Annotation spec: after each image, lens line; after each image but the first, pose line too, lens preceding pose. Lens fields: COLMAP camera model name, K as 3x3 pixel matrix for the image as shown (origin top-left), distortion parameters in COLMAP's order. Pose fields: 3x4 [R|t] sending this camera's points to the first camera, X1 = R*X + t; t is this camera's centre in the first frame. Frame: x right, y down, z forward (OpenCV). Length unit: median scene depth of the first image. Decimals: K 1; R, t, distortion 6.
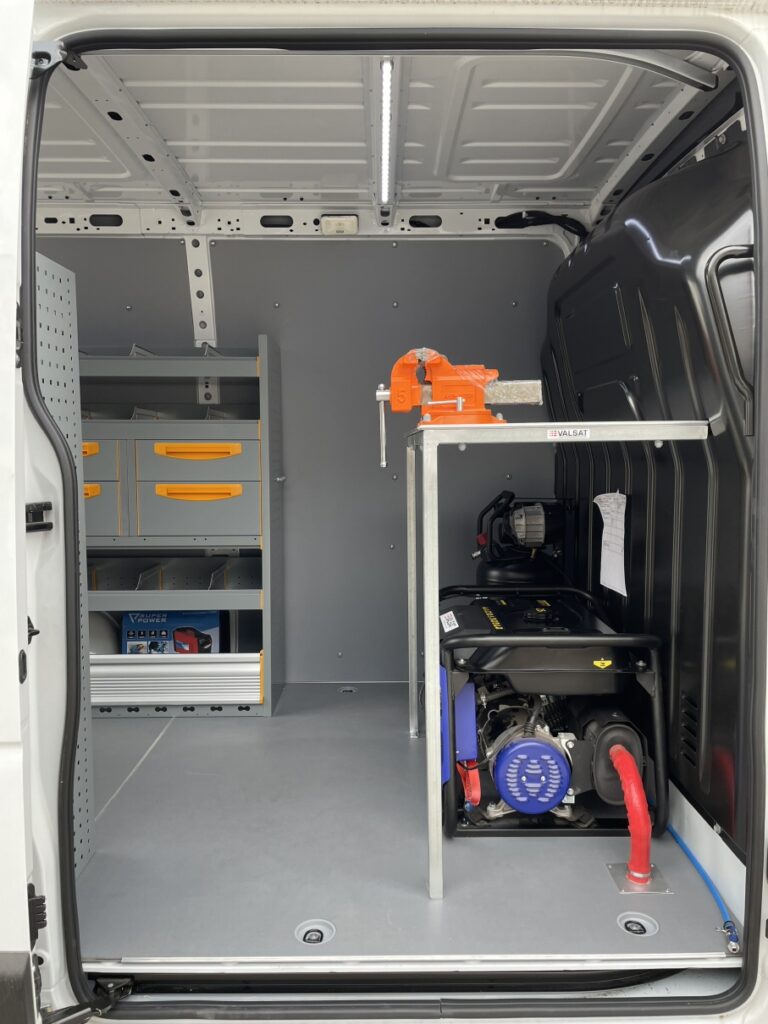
lens RADIAL K [[776.9, 0, 383.9], [0, 776.9, 507.4], [0, 0, 1]] dist [0.086429, -0.112082]
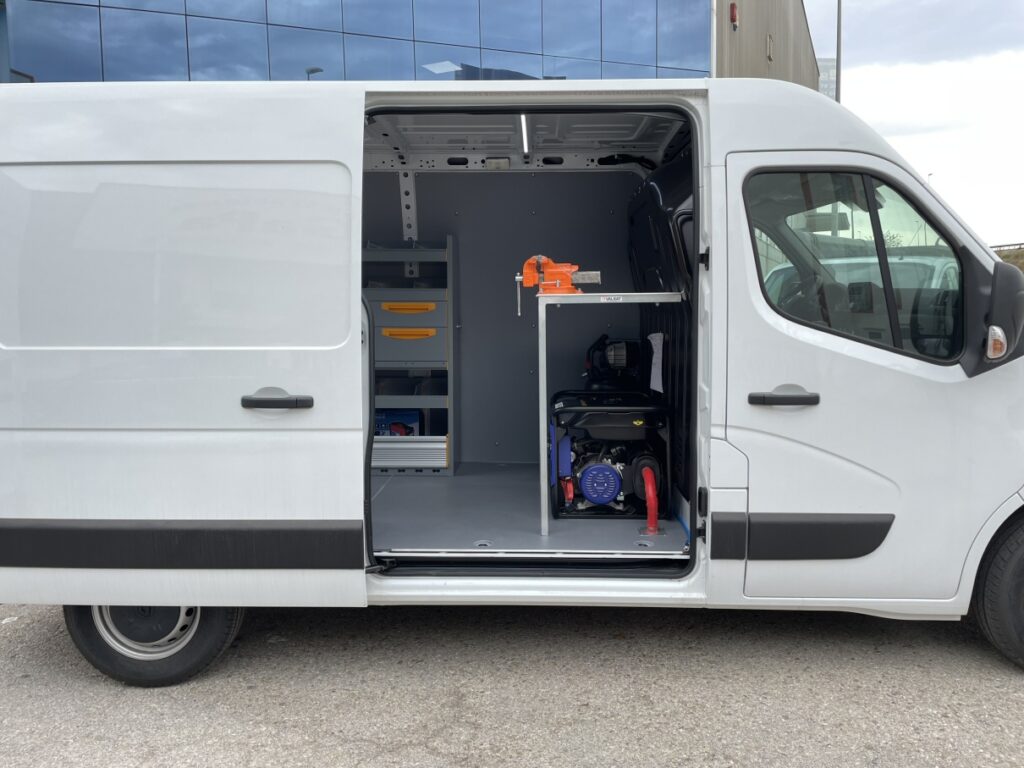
lens RADIAL K [[780.1, 0, 512.7], [0, 780.1, 369.3], [0, 0, 1]] dist [0.046692, -0.011938]
pose [[0.999248, 0.004638, -0.038492, 0.042226], [-0.004485, 0.999982, 0.004056, 0.052636], [0.038511, -0.003880, 0.999251, -0.673576]]
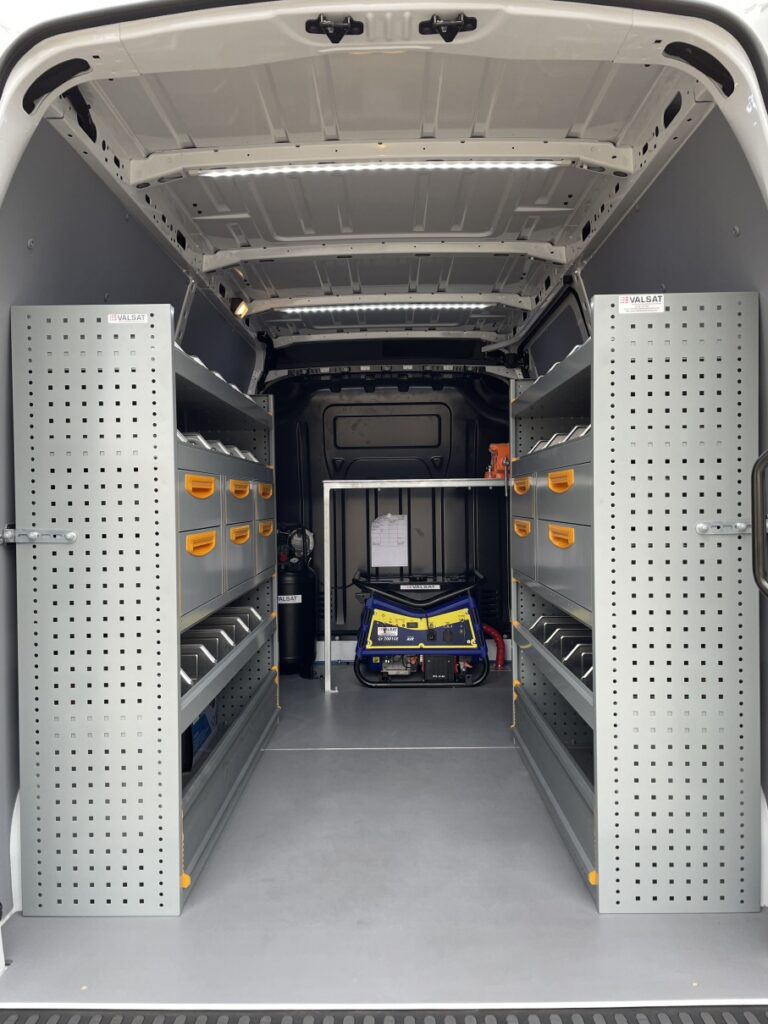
lens RADIAL K [[776.9, 0, 373.3], [0, 776.9, 508.4], [0, 0, 1]] dist [0.086429, -0.112082]
pose [[0.024507, -0.007654, 0.999670, -1.518742], [0.090615, 0.995871, 0.005403, -0.046210], [-0.995584, 0.090453, 0.025099, 0.945111]]
